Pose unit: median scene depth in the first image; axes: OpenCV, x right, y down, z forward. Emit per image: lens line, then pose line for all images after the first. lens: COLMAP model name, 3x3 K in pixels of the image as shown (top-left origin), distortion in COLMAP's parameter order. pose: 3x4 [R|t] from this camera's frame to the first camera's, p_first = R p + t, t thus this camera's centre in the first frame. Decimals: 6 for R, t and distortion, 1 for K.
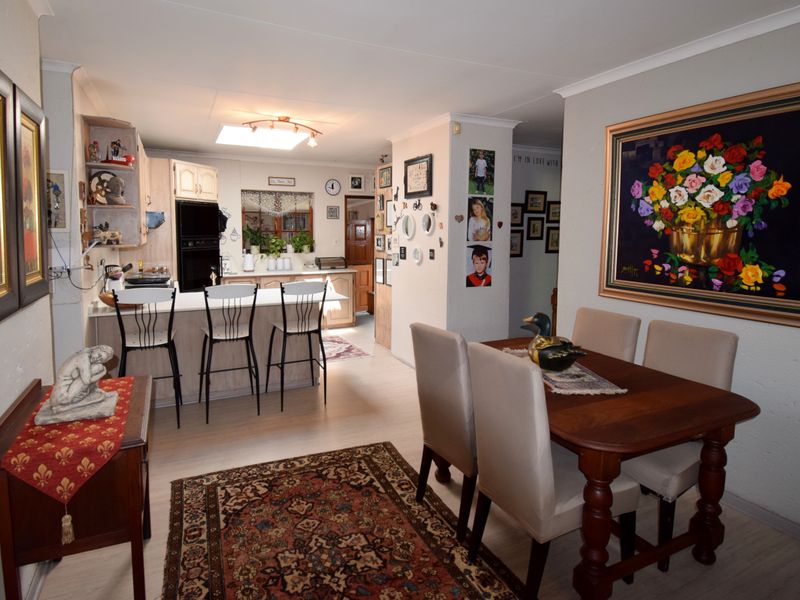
lens RADIAL K [[439.6, 0, 359.1], [0, 439.6, 300.6], [0, 0, 1]] dist [-0.072083, -0.000291]
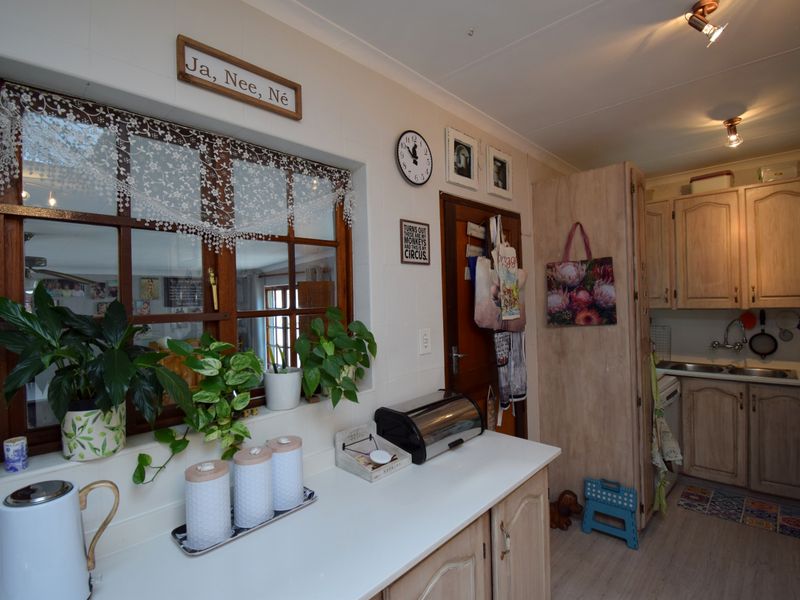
lens RADIAL K [[405.9, 0, 400.0], [0, 405.9, 300.0], [0, 0, 1]] dist [-0.001491, -0.000760]
pose [[0.914321, -0.035940, 0.403393, -0.189409], [0.100301, 0.985119, -0.139573, -0.131893], [-0.392374, 0.168075, 0.904319, 0.797689]]
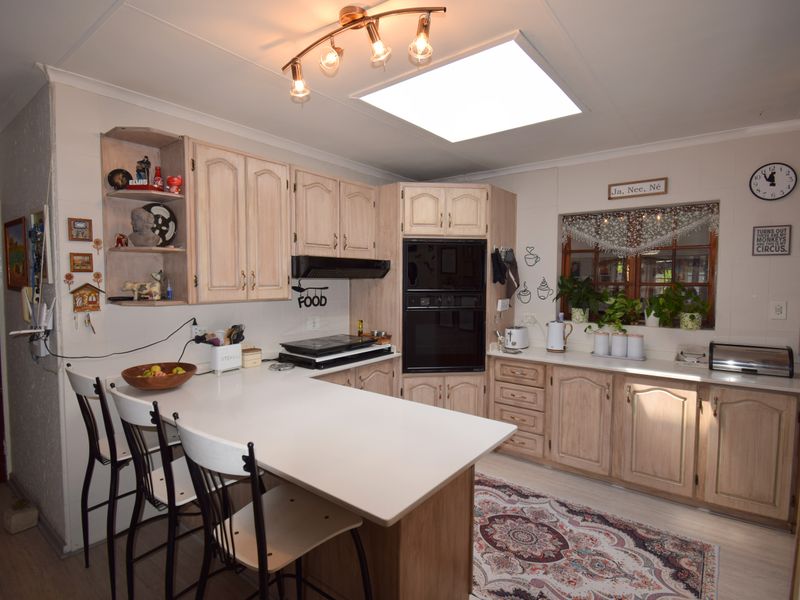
lens RADIAL K [[405.9, 0, 400.0], [0, 405.9, 300.0], [0, 0, 1]] dist [-0.001491, -0.000760]
pose [[0.469353, 0.038970, -0.882150, 0.124831], [-0.137904, 0.990002, -0.029638, -0.086610], [0.872176, 0.135563, 0.470035, 0.532249]]
